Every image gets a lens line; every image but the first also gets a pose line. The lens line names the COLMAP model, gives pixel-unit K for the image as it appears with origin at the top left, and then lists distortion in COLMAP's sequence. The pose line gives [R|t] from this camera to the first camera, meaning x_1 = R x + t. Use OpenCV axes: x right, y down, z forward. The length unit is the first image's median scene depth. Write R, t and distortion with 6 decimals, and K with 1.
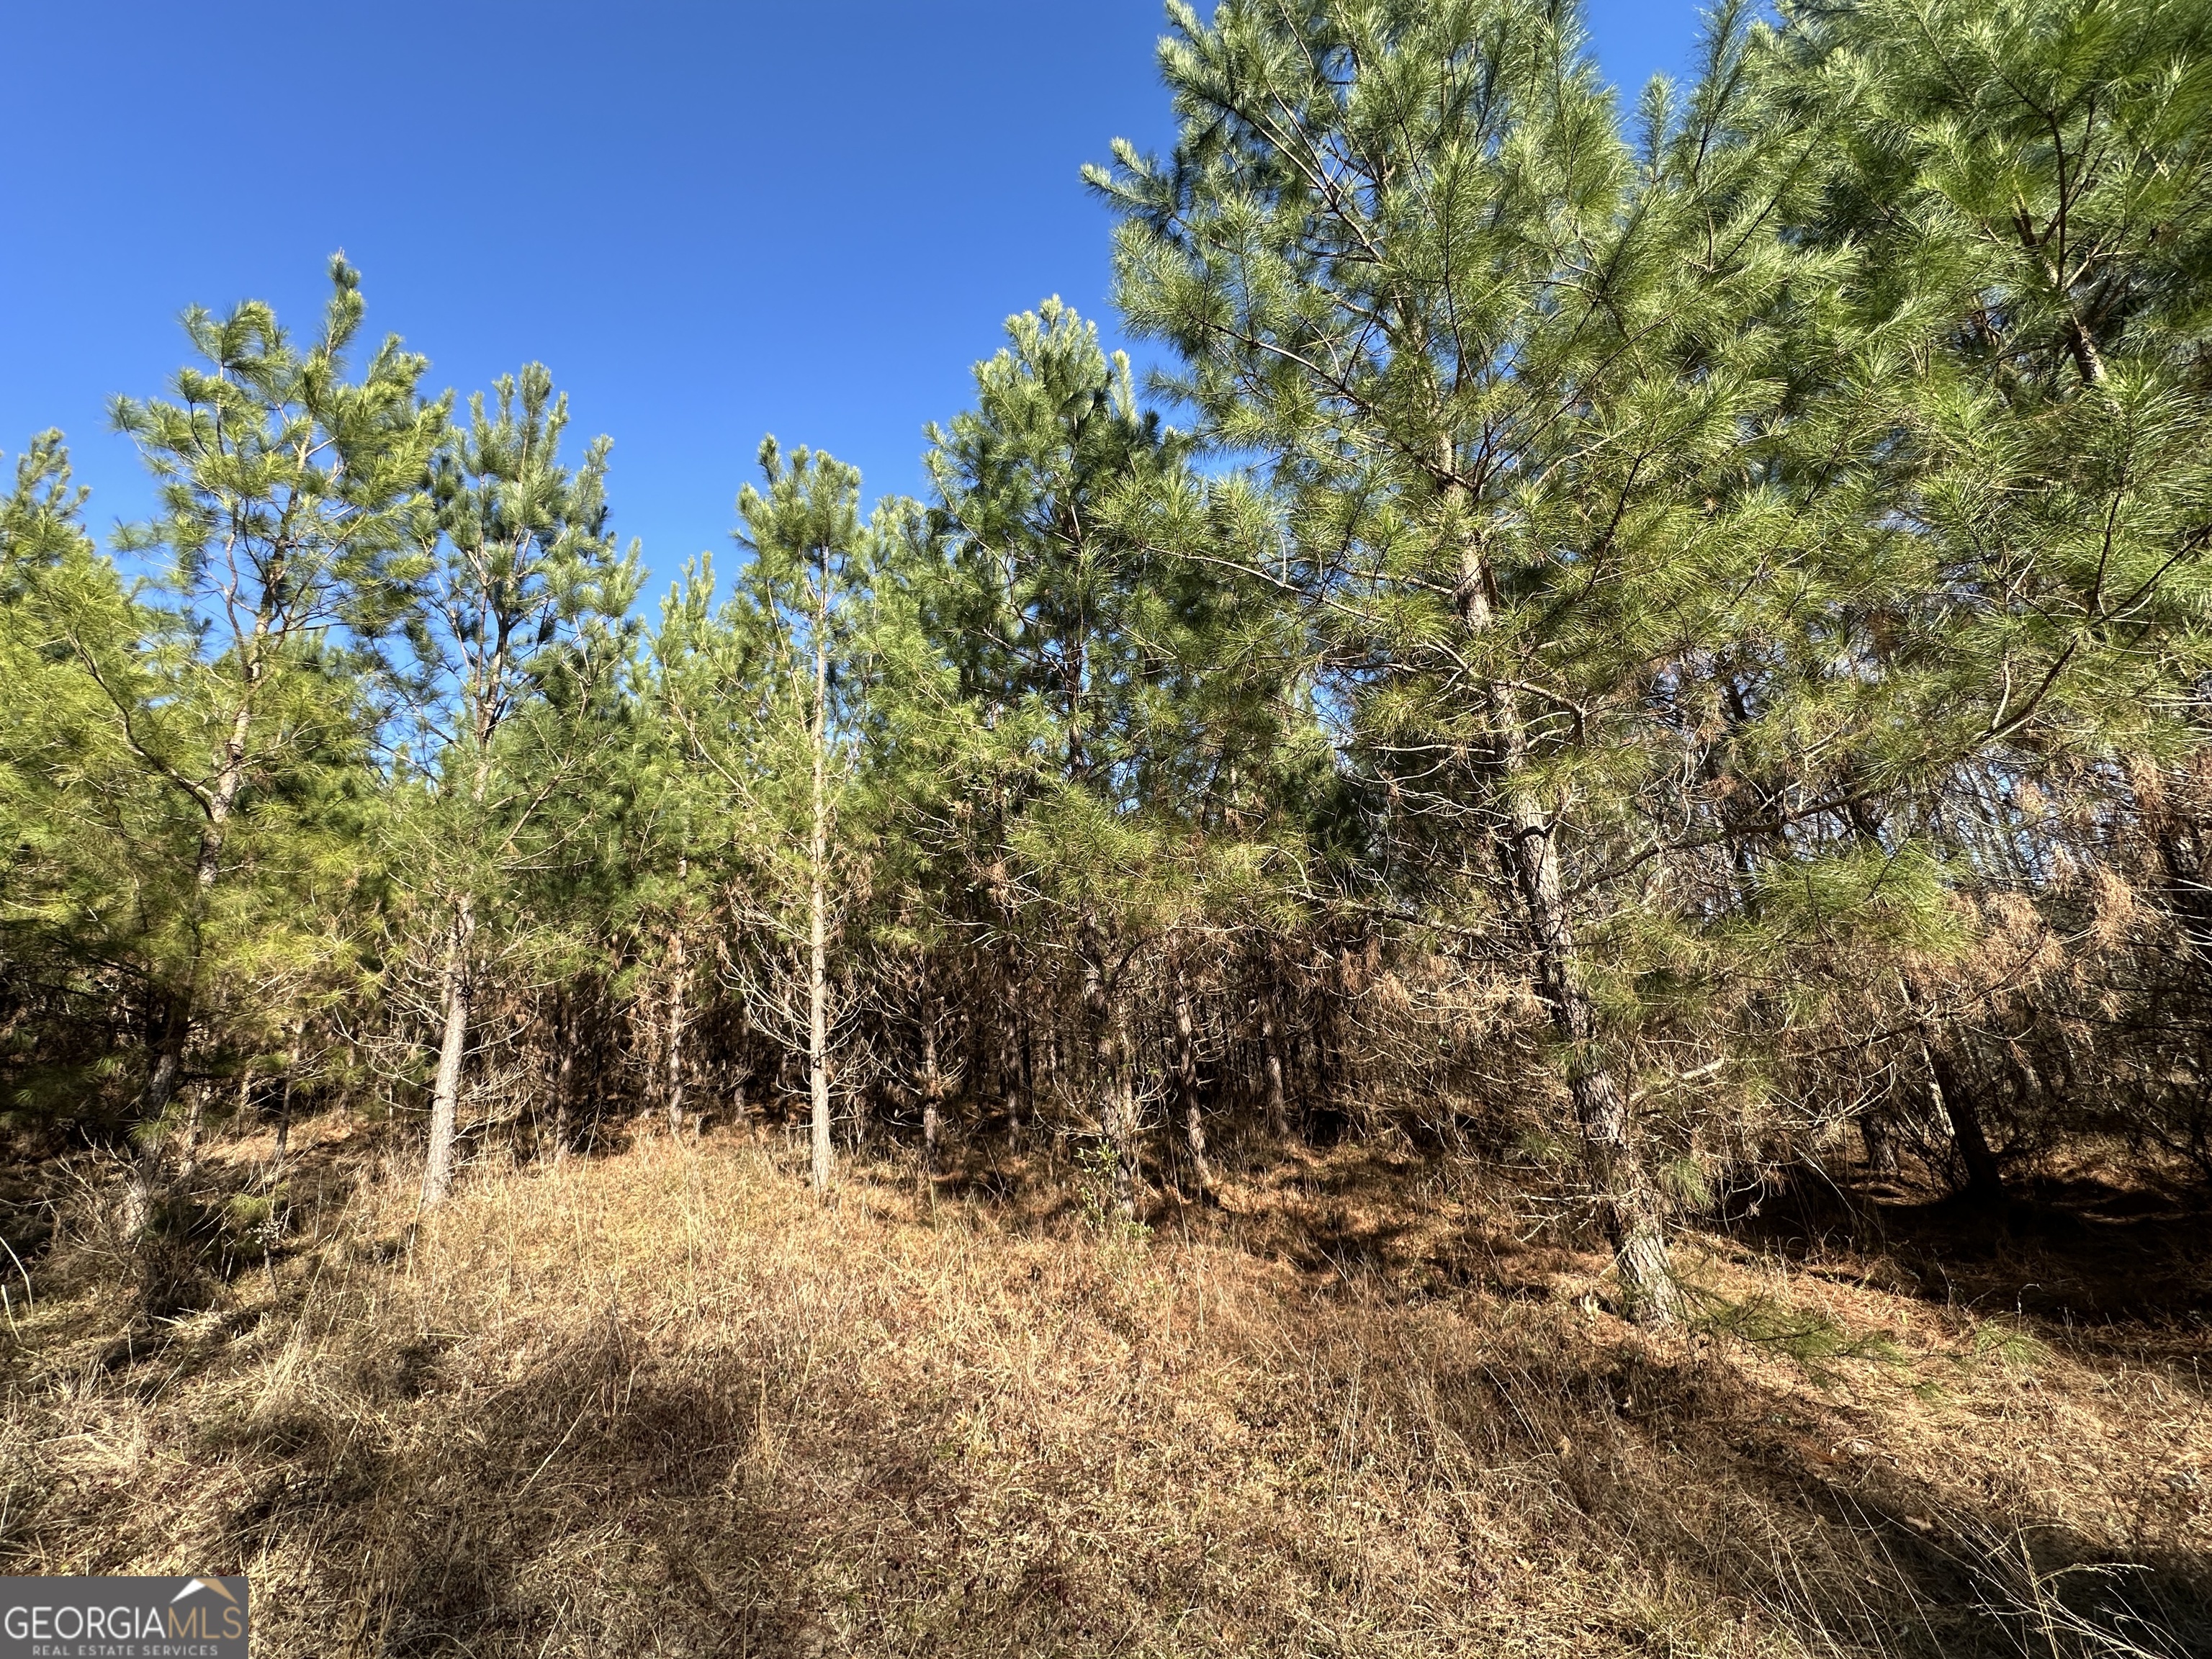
lens RADIAL K [[871.8, 0, 1106.0], [0, 871.8, 829.5], [0, 0, 1]] dist [0.000105, -0.000458]
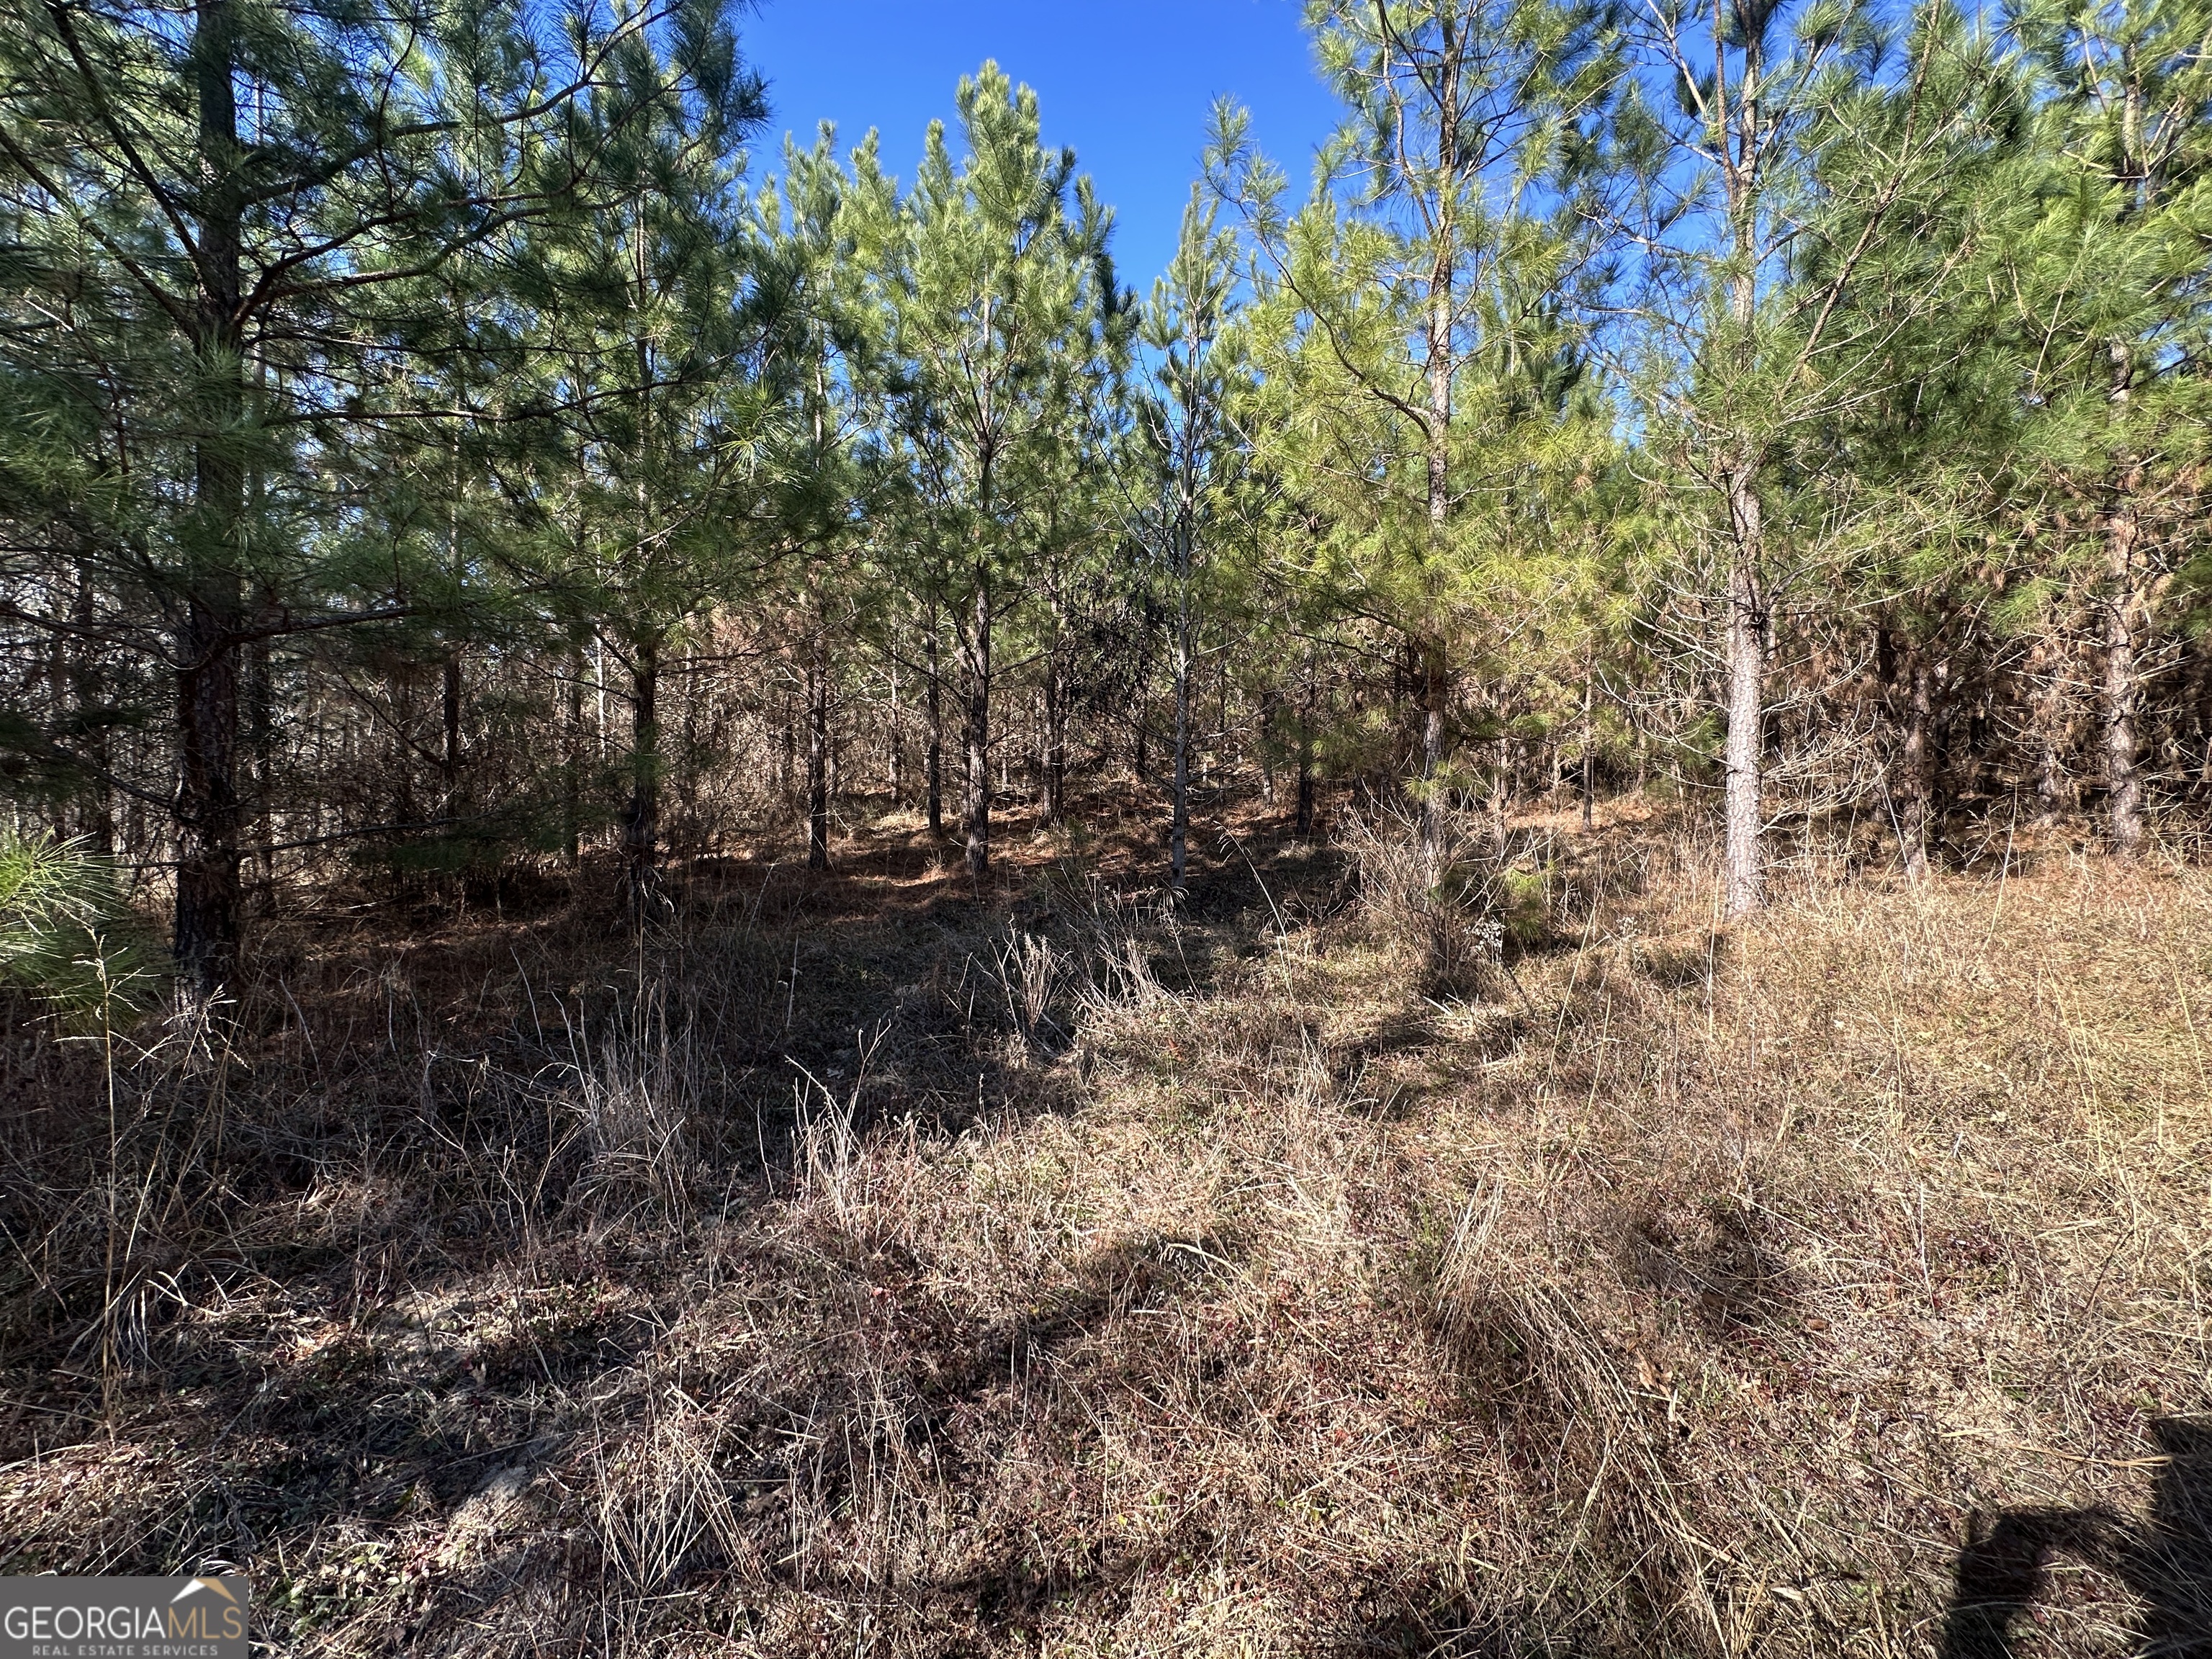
lens RADIAL K [[871.8, 0, 1106.0], [0, 871.8, 829.5], [0, 0, 1]] dist [0.000105, -0.000458]
pose [[0.305317, 0.093975, -0.947602, -0.211449], [0.230069, 0.958358, 0.169170, 0.099780], [0.924040, -0.269665, 0.270982, 0.279541]]
